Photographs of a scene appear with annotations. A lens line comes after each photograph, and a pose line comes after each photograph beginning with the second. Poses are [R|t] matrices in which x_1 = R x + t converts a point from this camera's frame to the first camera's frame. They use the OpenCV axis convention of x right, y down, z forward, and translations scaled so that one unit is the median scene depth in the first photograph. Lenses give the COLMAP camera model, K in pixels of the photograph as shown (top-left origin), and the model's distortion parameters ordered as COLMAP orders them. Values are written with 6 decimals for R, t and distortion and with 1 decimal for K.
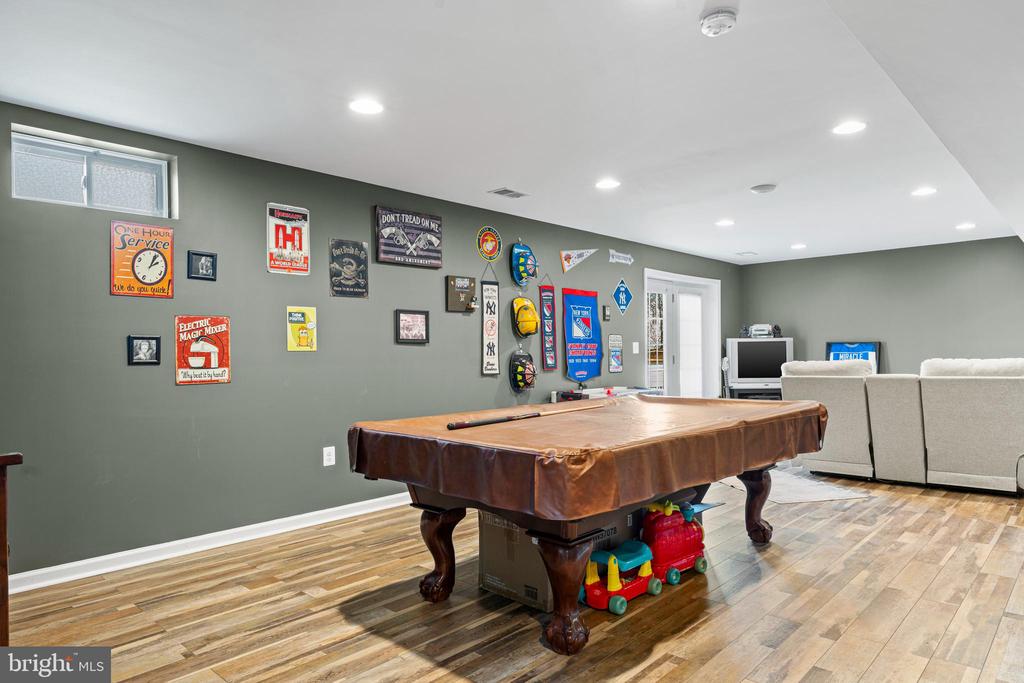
lens RADIAL K [[640.1, 0, 508.7], [0, 640.1, 351.4], [0, 0, 1]] dist [0.002599, 0.000972]
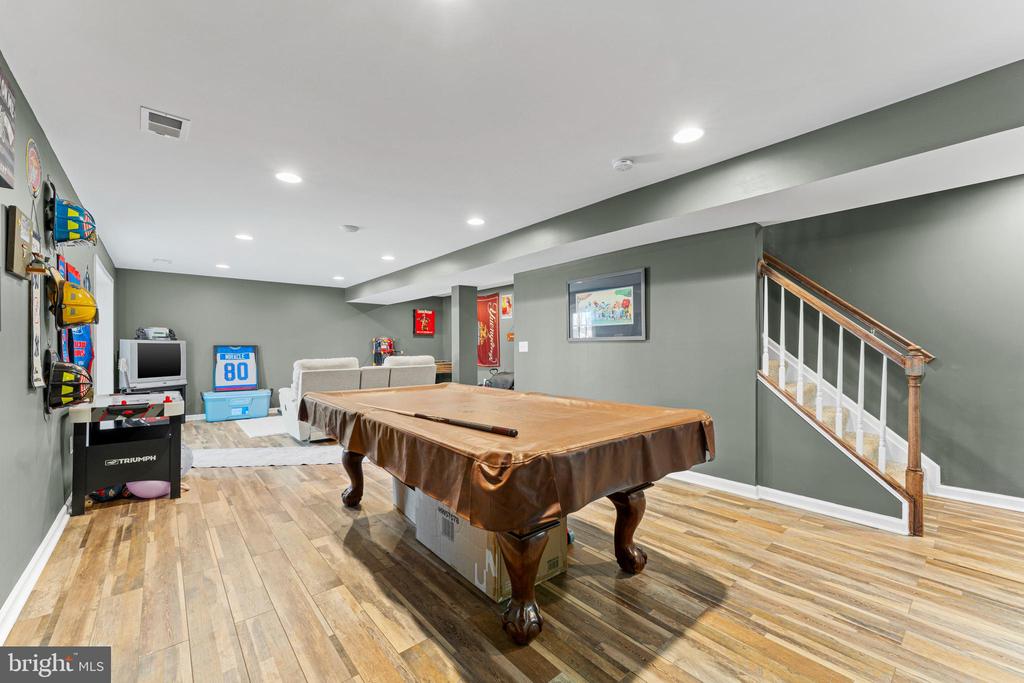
lens RADIAL K [[413.1, 0, 509.6], [0, 413.1, 346.4], [0, 0, 1]] dist [-0.000060, -0.000276]
pose [[0.114172, 0.015618, 0.993338, -0.242896], [0.003747, 0.999863, -0.016151, 0.003062], [-0.993454, 0.005566, 0.114098, 0.346721]]
